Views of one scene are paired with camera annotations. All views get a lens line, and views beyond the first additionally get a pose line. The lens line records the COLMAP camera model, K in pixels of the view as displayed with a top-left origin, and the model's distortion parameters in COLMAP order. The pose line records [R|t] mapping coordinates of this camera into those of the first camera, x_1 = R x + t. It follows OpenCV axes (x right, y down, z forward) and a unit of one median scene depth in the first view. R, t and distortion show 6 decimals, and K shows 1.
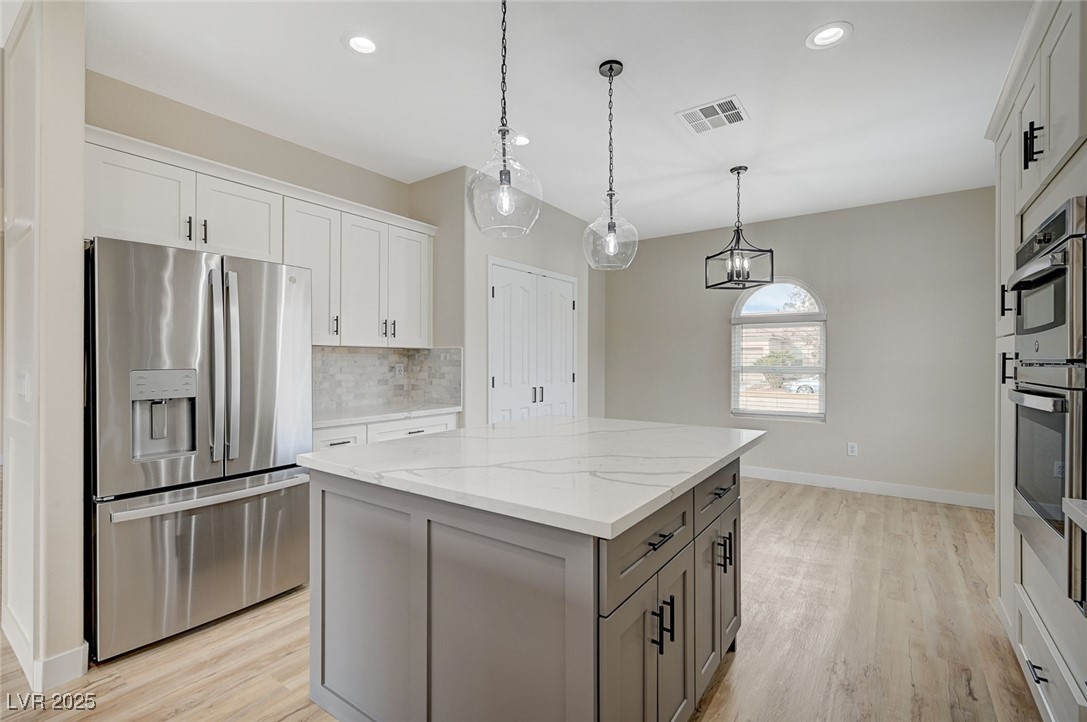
lens RADIAL K [[483.3, 0, 546.8], [0, 483.3, 361.8], [0, 0, 1]] dist [-0.001897, -0.000042]
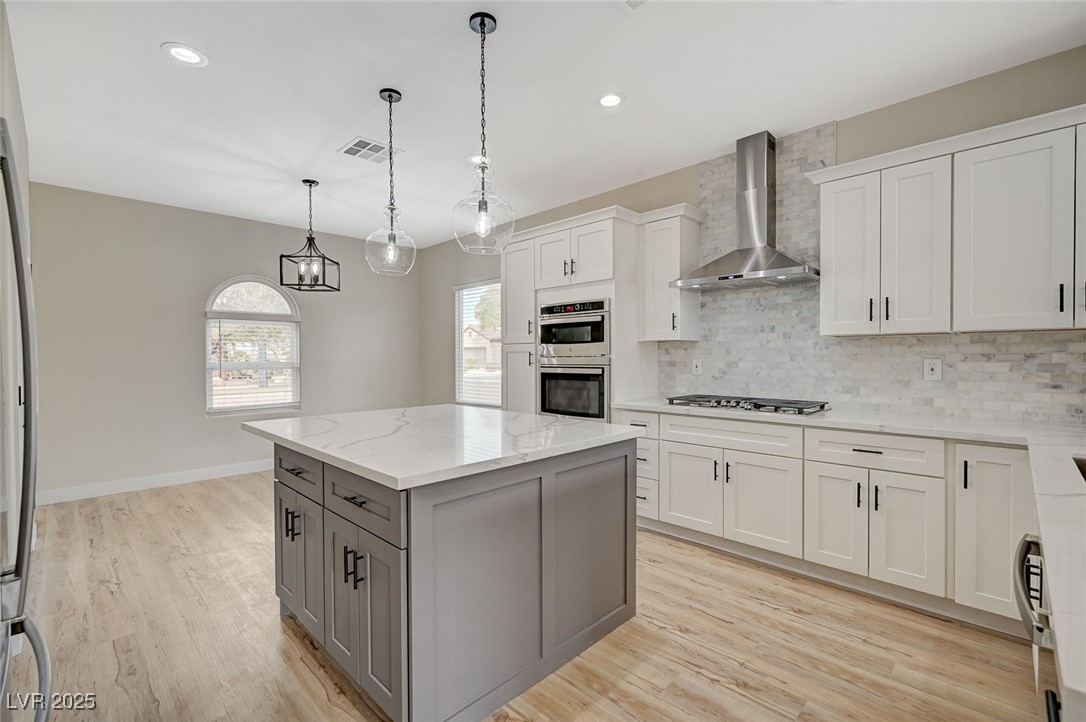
lens RADIAL K [[482.8, 0, 539.1], [0, 482.8, 365.9], [0, 0, 1]] dist [-0.001897, -0.000042]
pose [[0.159902, -0.023580, 0.986851, -0.615450], [0.007862, 0.999713, 0.022613, -0.002121], [-0.987102, 0.004143, 0.160042, 0.317910]]
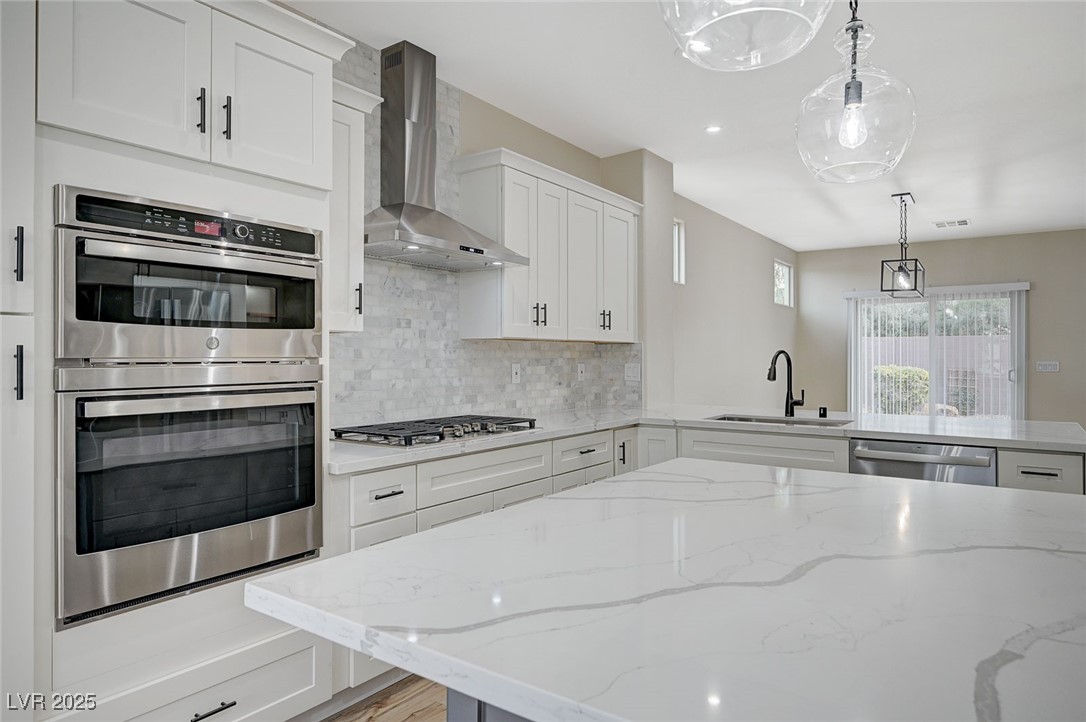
lens RADIAL K [[666.4, 0, 549.4], [0, 666.4, 351.1], [0, 0, 1]] dist [0.007984, 0.001983]
pose [[-0.999931, -0.000296, -0.011722, 0.172058], [-0.000209, 0.999972, -0.007447, -0.003419], [0.011724, -0.007444, -0.999904, 0.937138]]
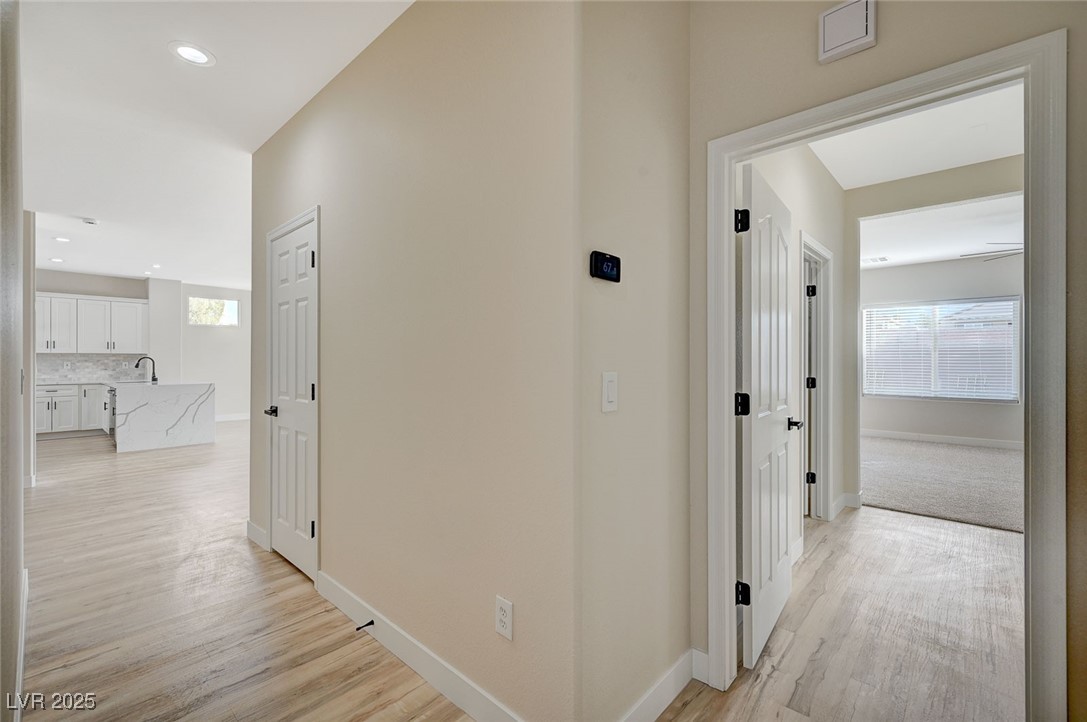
lens RADIAL K [[467.3, 0, 545.0], [0, 467.3, 357.7], [0, 0, 1]] dist [-0.003879, 0.000411]
pose [[-0.993097, -0.000482, 0.117298, -2.220517], [-0.000322, 0.999999, 0.001382, -0.013555], [-0.117299, 0.001335, -0.993096, 1.707556]]
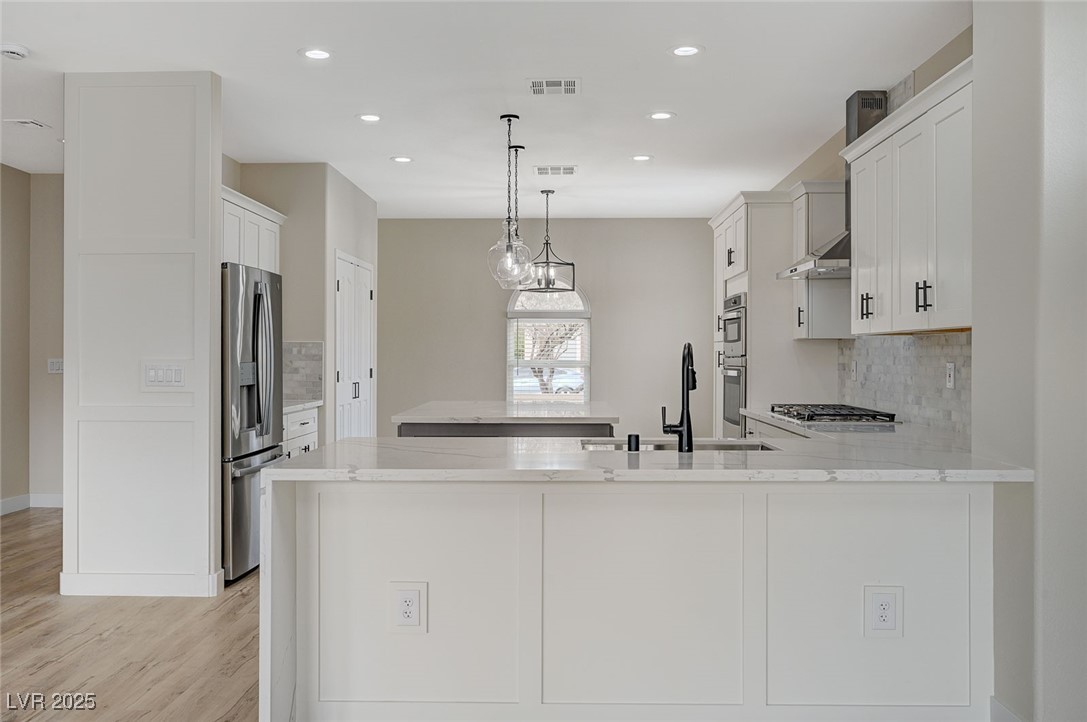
lens RADIAL K [[911.6, 0, 540.9], [0, 911.6, 361.9], [0, 0, 1]] dist [0.032466, -0.002670]
pose [[0.827967, -0.004378, 0.560759, -0.866086], [0.000711, 0.999977, 0.006757, -0.000712], [-0.560776, -0.005196, 0.827951, -0.831696]]
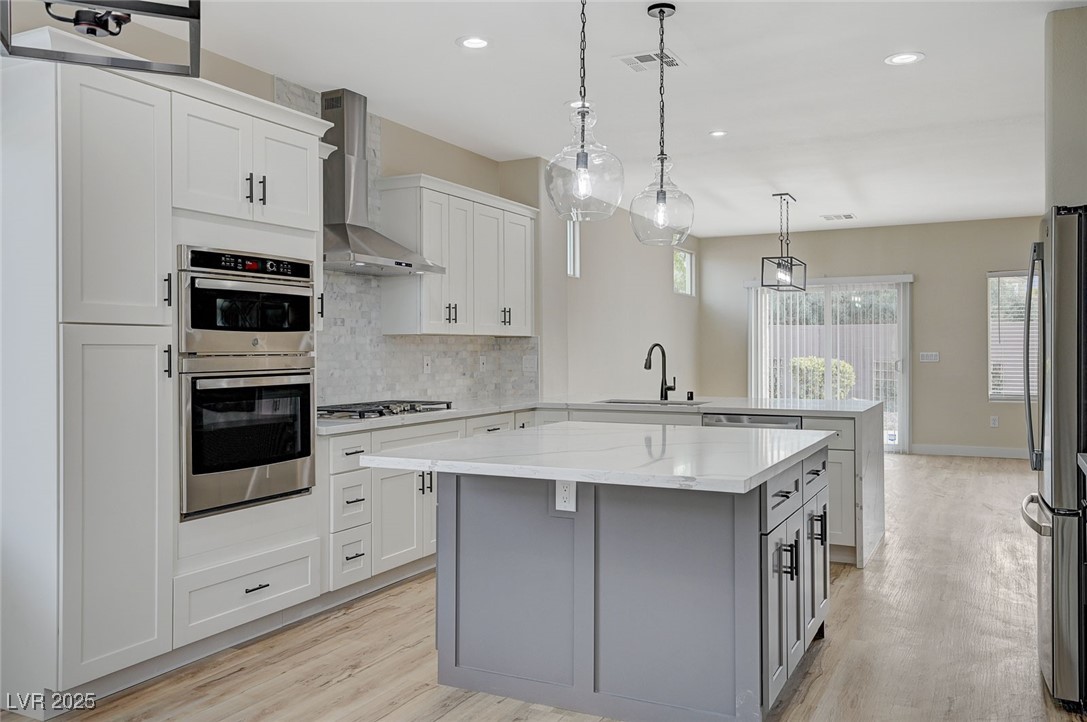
lens RADIAL K [[902.3, 0, 551.2], [0, 902.3, 352.6], [0, 0, 1]] dist [0.061397, -0.001449]
pose [[-0.986162, 0.003796, -0.165742, 0.264235], [0.002835, 0.999978, 0.006035, -0.006598], [0.165761, 0.005481, -0.986151, 1.514152]]
